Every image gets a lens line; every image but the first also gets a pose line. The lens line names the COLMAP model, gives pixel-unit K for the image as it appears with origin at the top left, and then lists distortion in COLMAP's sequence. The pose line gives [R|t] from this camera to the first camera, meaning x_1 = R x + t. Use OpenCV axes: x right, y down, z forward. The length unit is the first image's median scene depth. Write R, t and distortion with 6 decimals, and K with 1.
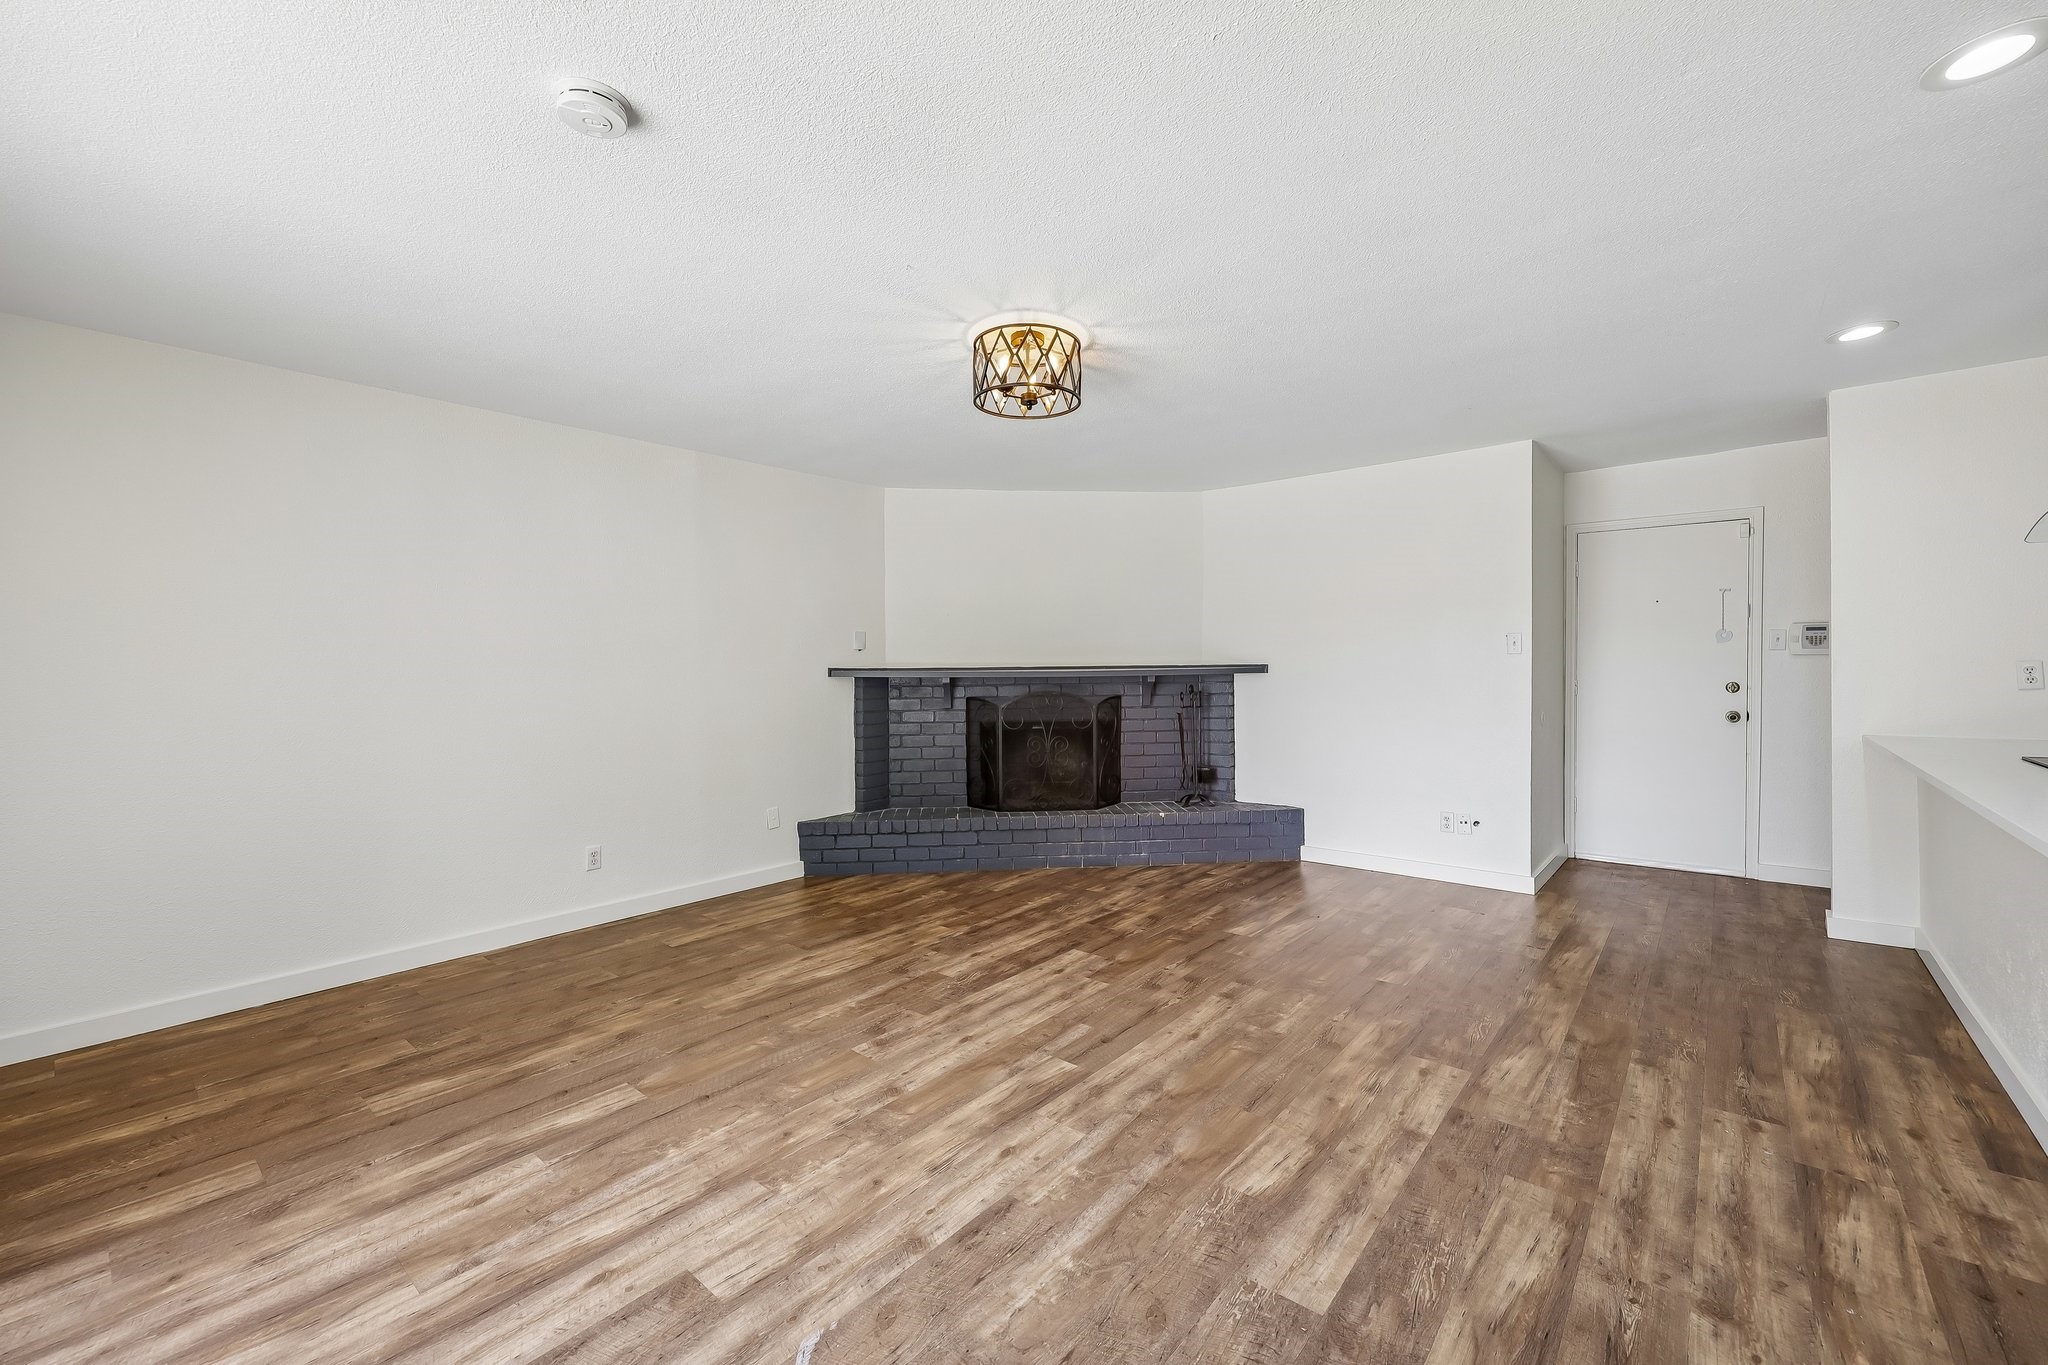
lens RADIAL K [[828.7, 0, 1027.8], [0, 828.7, 675.5], [0, 0, 1]] dist [0.000321, -0.000575]
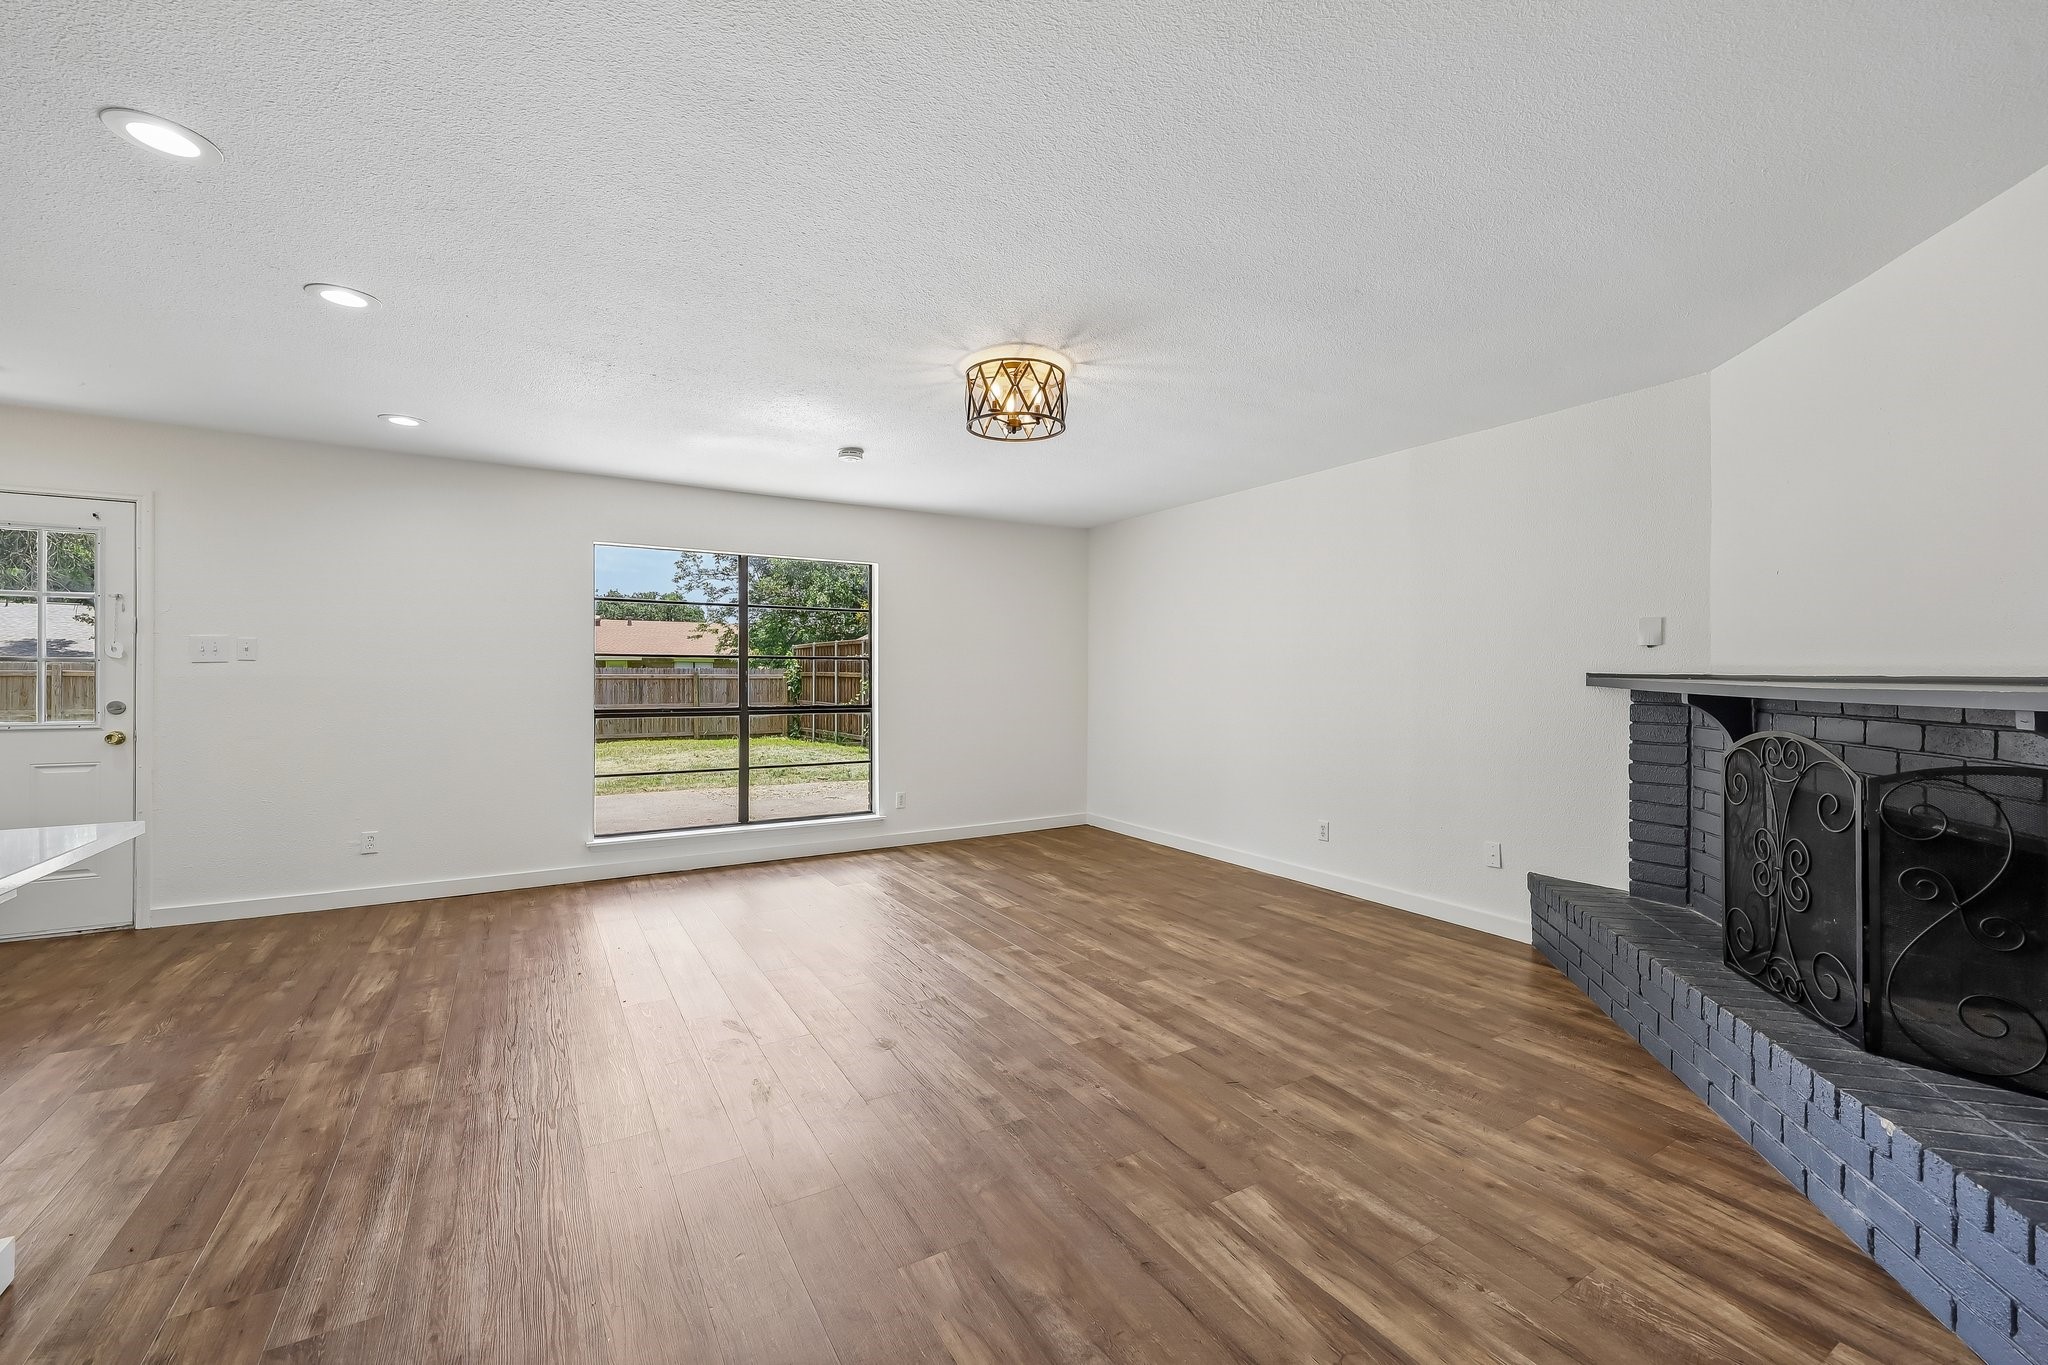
lens RADIAL K [[827.2, 0, 1031.7], [0, 827.2, 674.9], [0, 0, 1]] dist [-0.002536, -0.000443]
pose [[-0.316818, 0.012484, -0.948404, 0.865343], [-0.009648, 0.999819, 0.016384, -0.021930], [0.948437, 0.014341, -0.316640, 1.156815]]
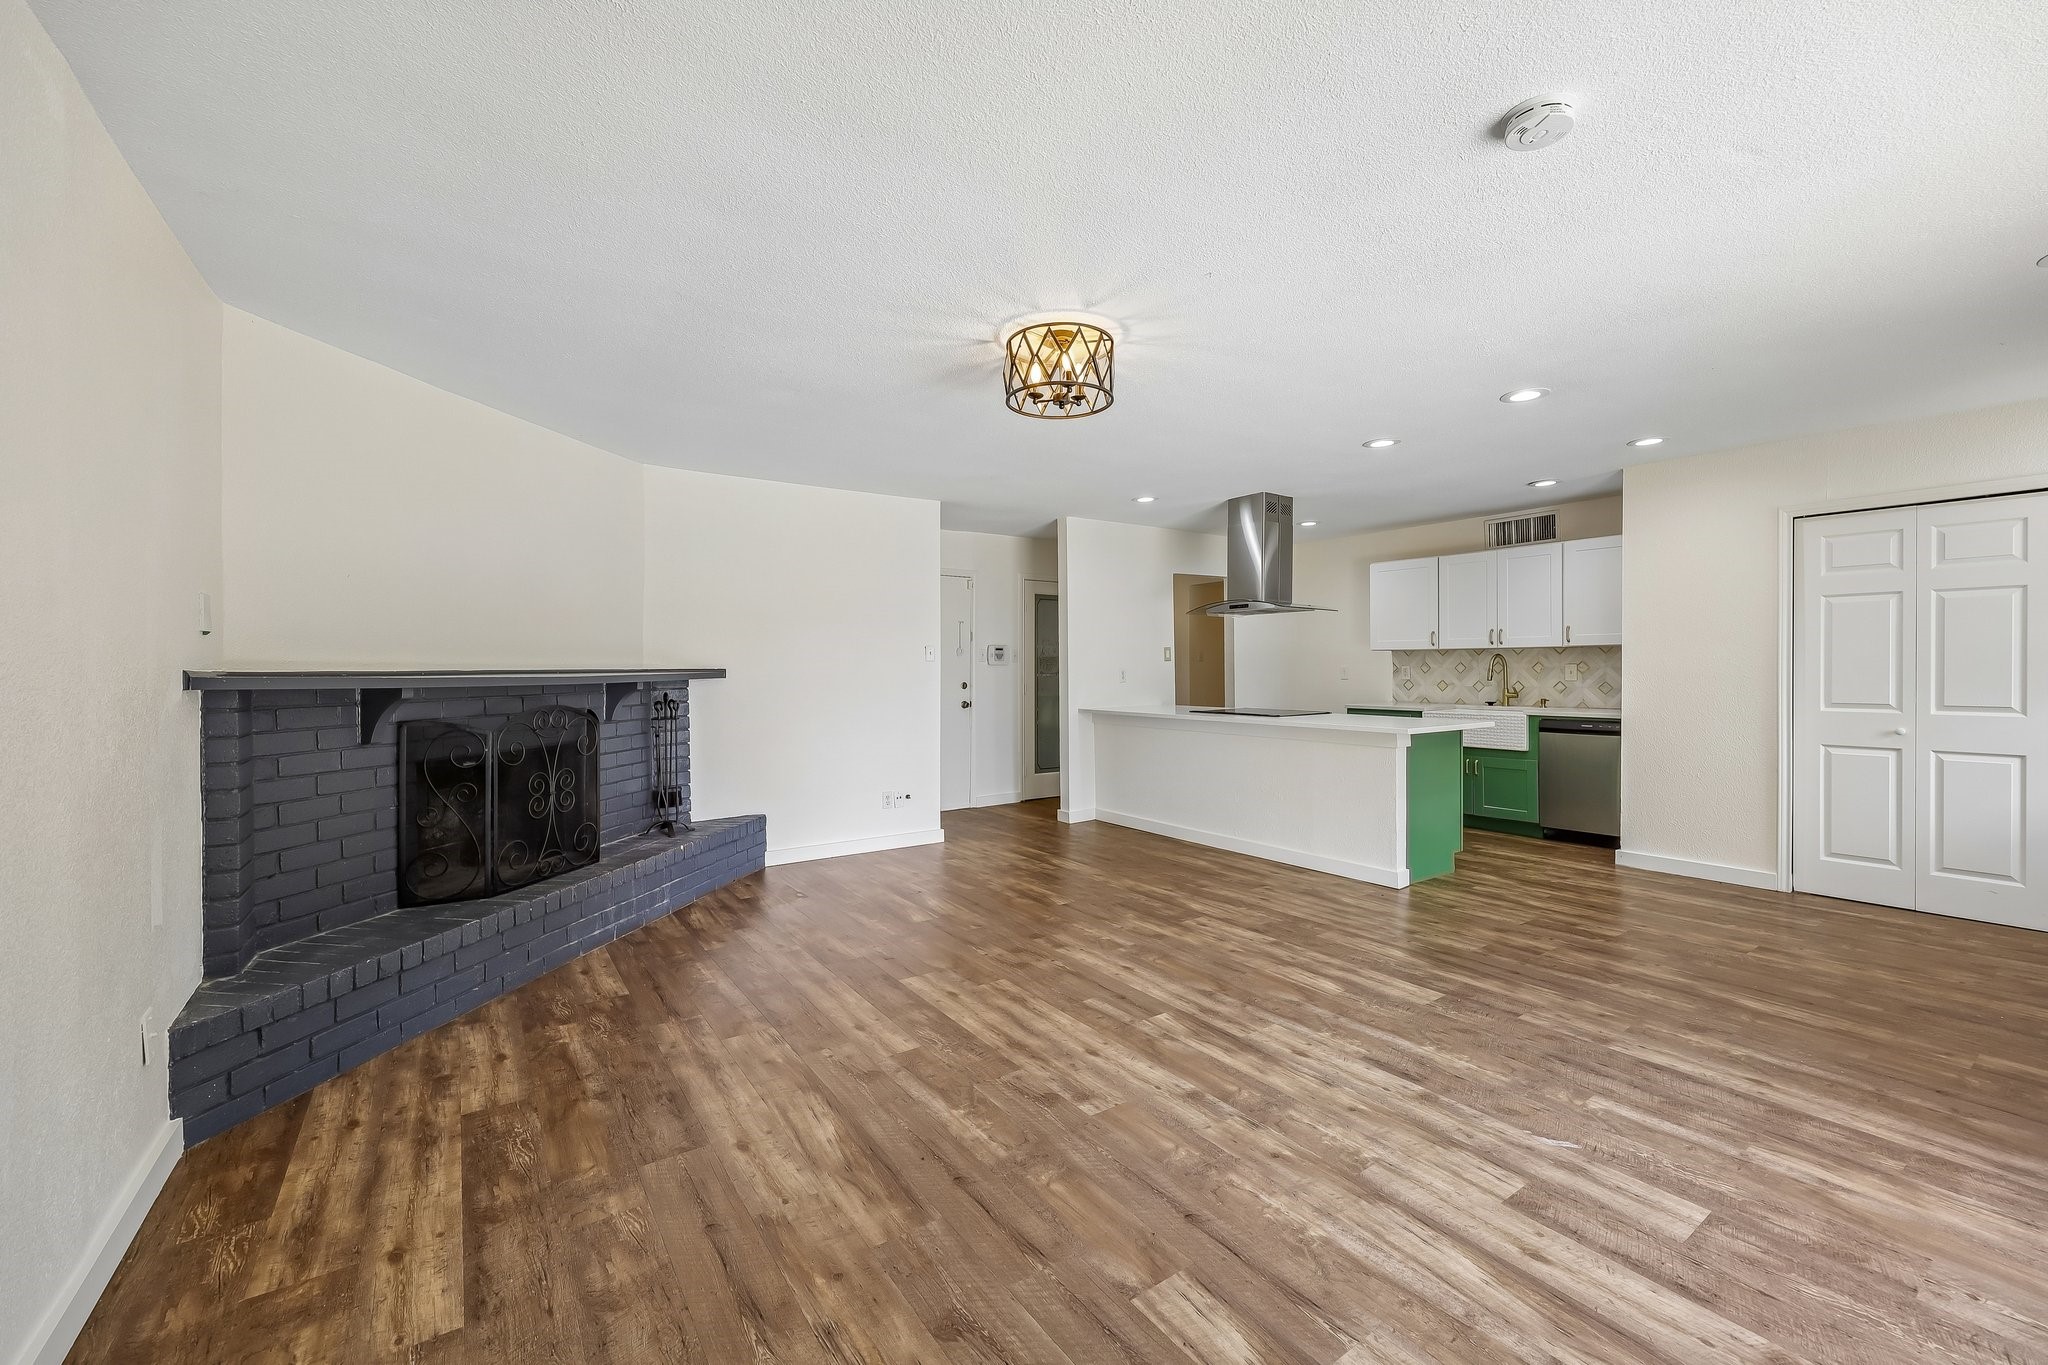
lens RADIAL K [[831.0, 0, 1026.3], [0, 831.0, 670.6], [0, 0, 1]] dist [0.000228, 0.000096]
pose [[0.259075, 0.004514, 0.965847, -0.833420], [0.014781, 0.999853, -0.008638, 0.002288], [-0.965744, 0.016514, 0.258970, 0.662190]]
